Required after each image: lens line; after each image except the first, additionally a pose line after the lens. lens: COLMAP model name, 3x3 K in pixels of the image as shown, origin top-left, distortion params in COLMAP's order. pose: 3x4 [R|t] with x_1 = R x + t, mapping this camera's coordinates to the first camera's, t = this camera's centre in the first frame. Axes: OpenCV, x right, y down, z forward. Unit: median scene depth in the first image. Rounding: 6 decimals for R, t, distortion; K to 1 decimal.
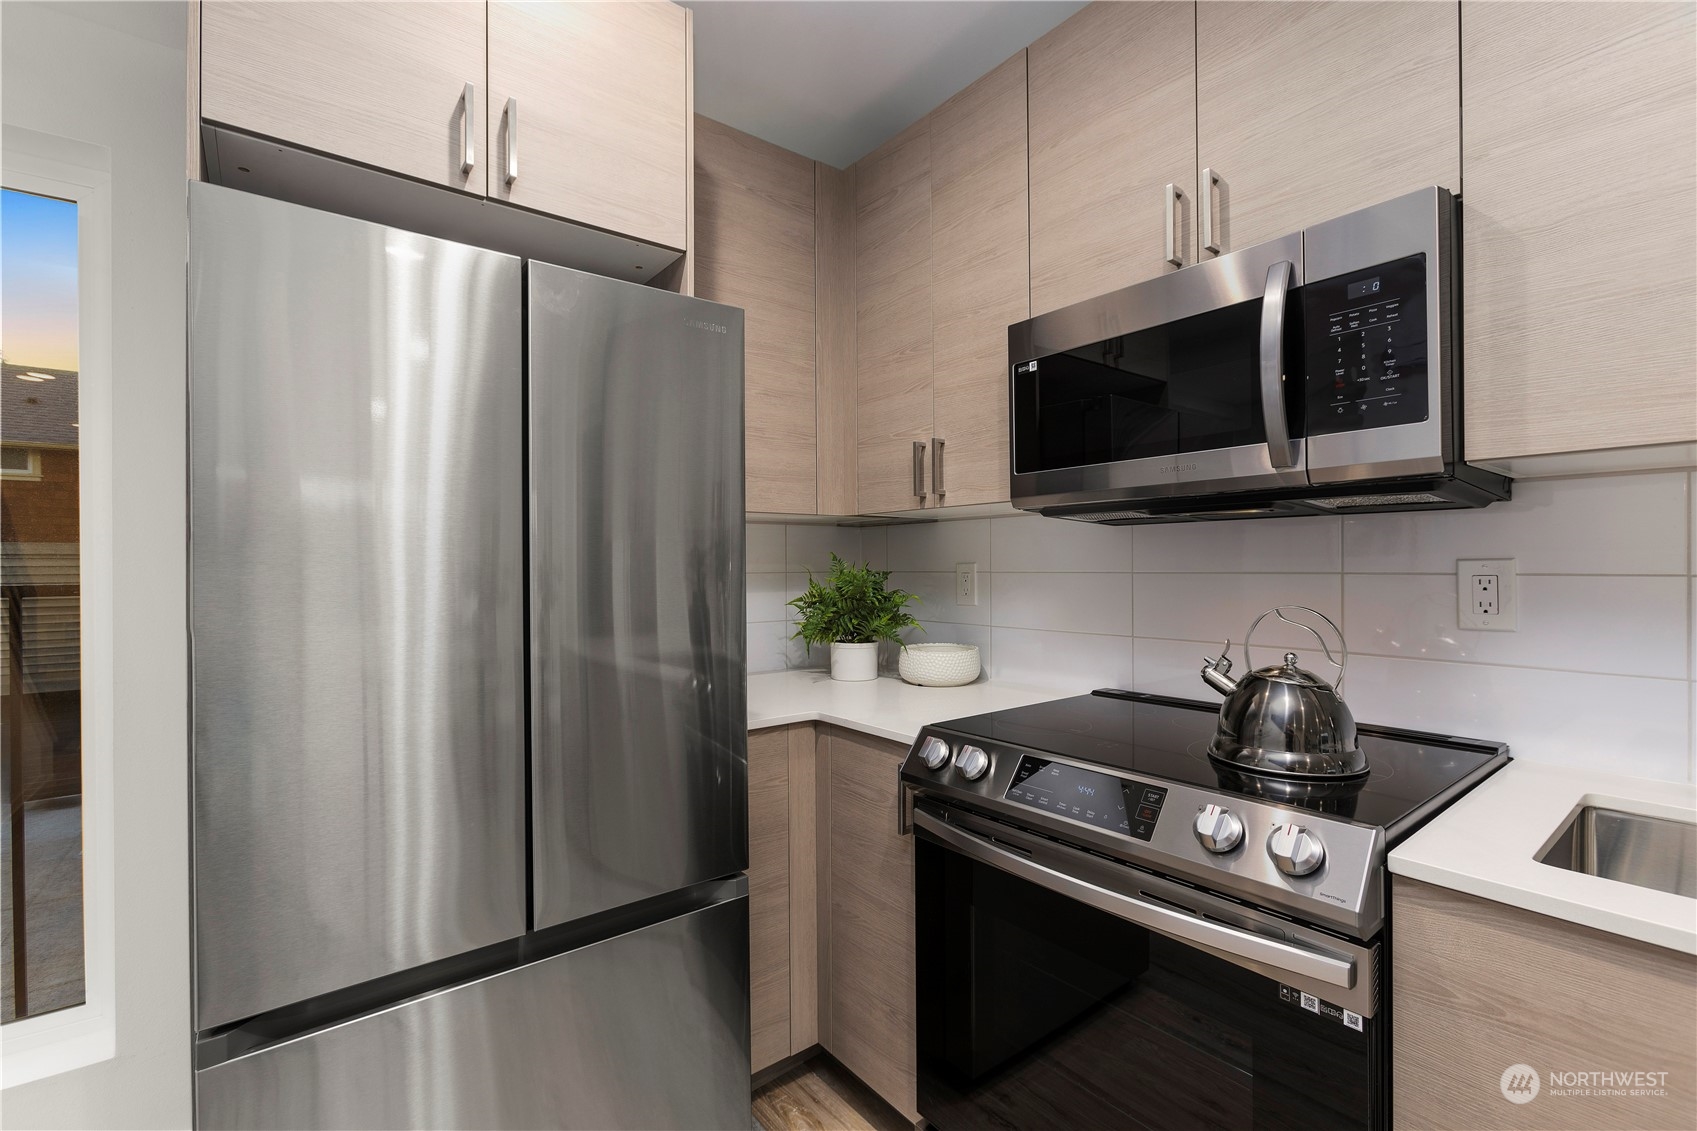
lens RADIAL K [[752.4, 0, 845.7], [0, 752.4, 569.2], [0, 0, 1]] dist [-0.028473, 0.022707]
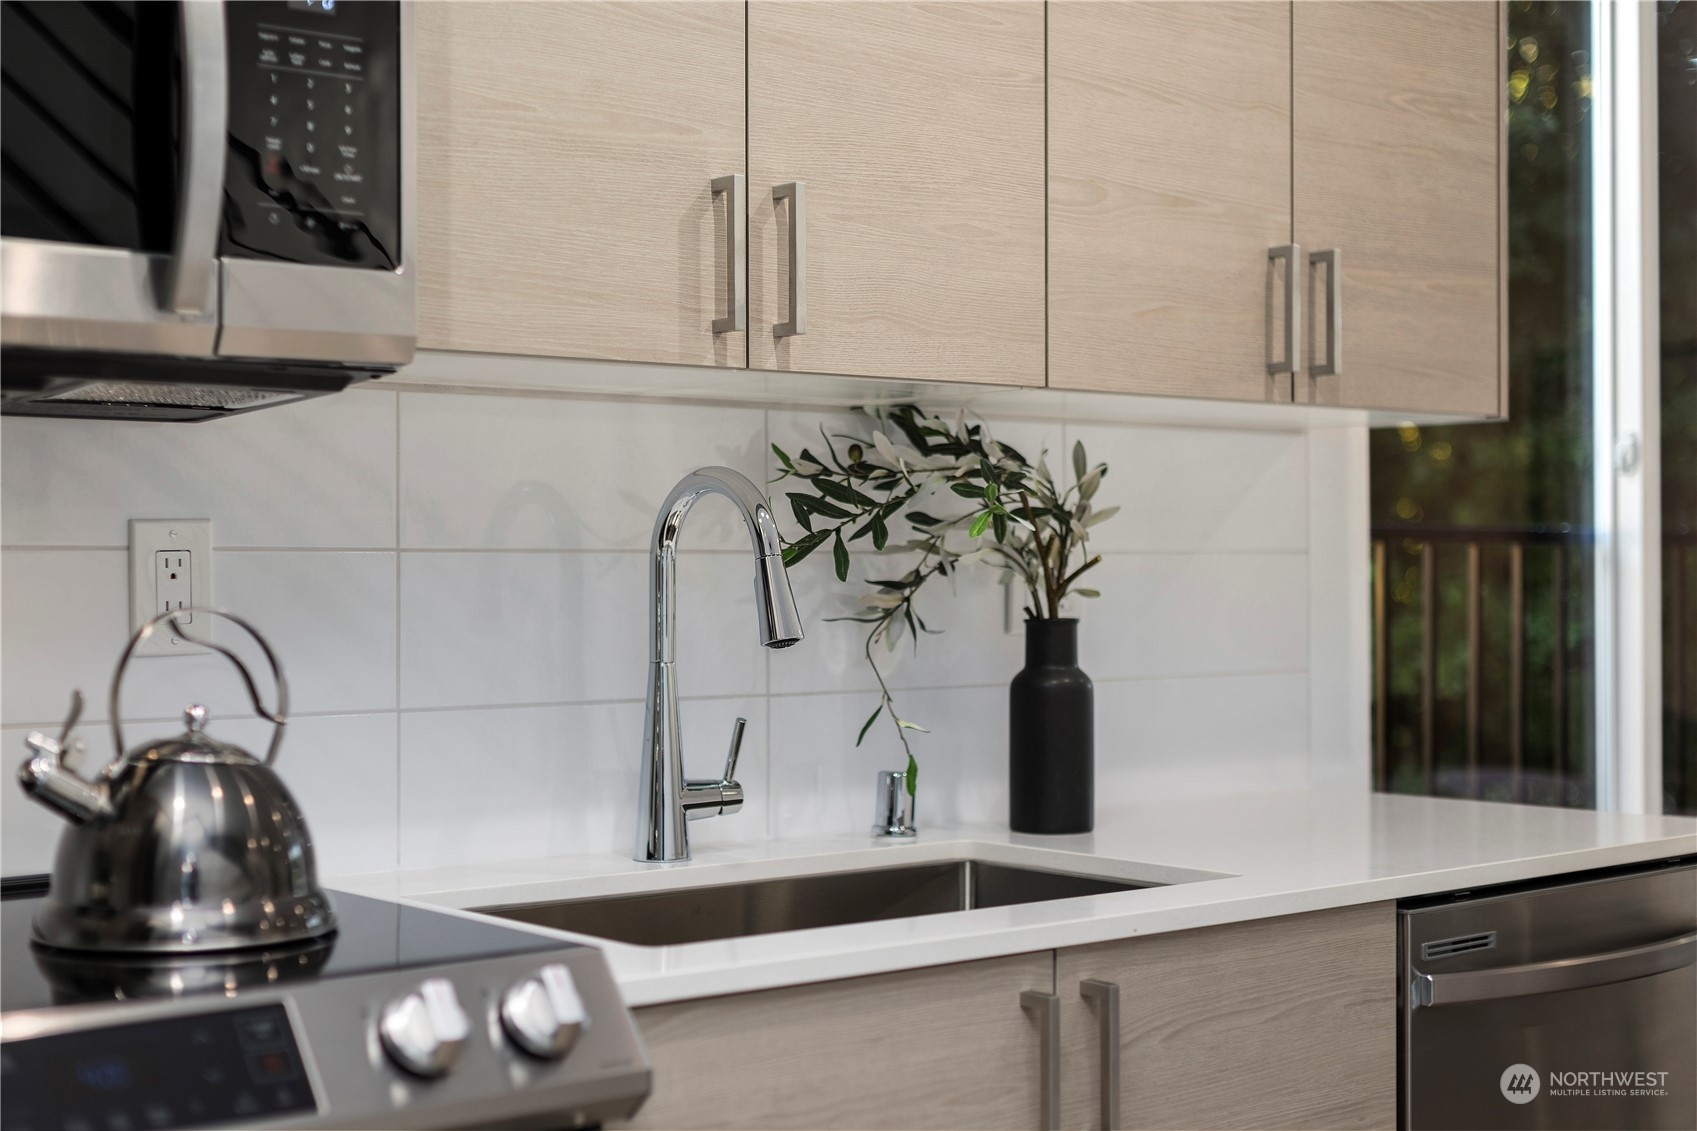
lens RADIAL K [[2433.4, 0, 779.4], [0, 2433.4, 543.4], [0, 0, 1]] dist [0.020810, 0.026757]
pose [[-0.010530, 0.015646, 0.999822, -0.814915], [0.006691, 0.999856, -0.015577, 0.030595], [-0.999922, 0.006526, -0.010633, 0.547307]]
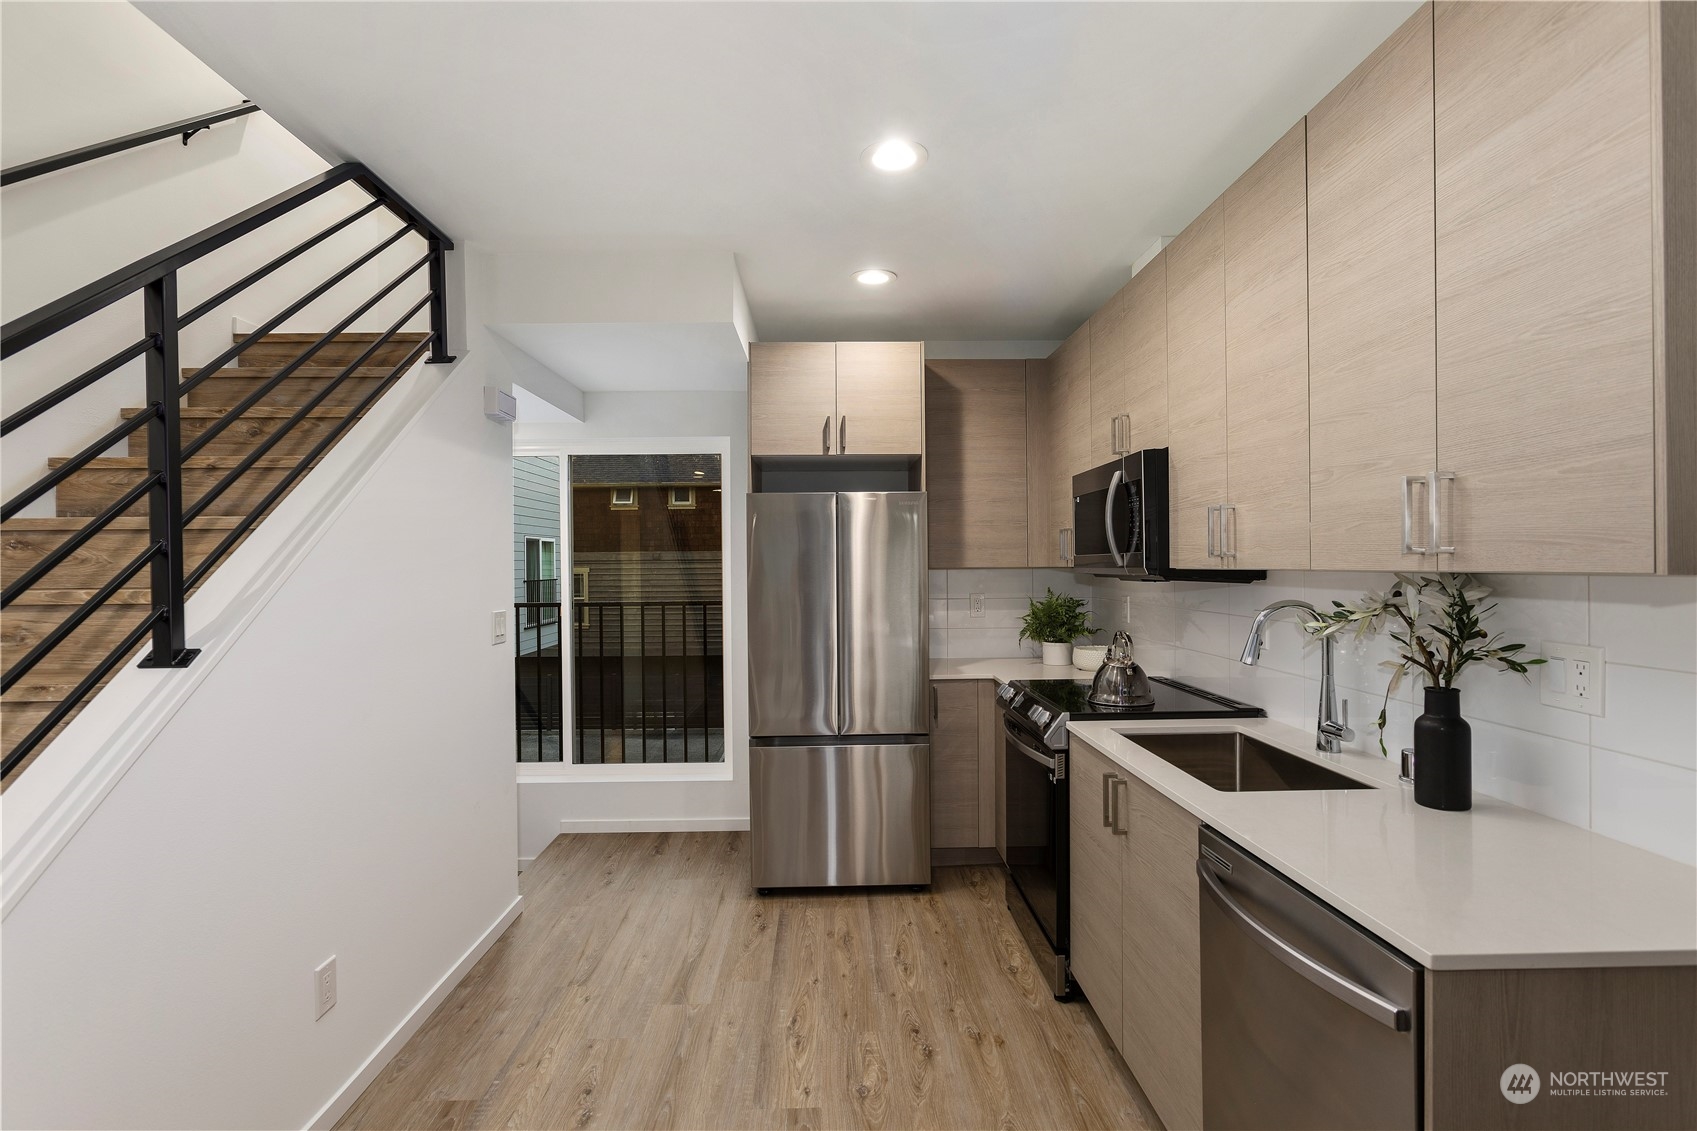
lens RADIAL K [[820.7, 0, 848.5], [0, 820.7, 565.5], [0, 0, 1]] dist [-0.017752, 0.011536]
pose [[0.804011, -0.002424, -0.594609, 1.153562], [0.003566, 0.999993, 0.000745, -0.120949], [0.594604, -0.002720, 0.804014, -1.163686]]
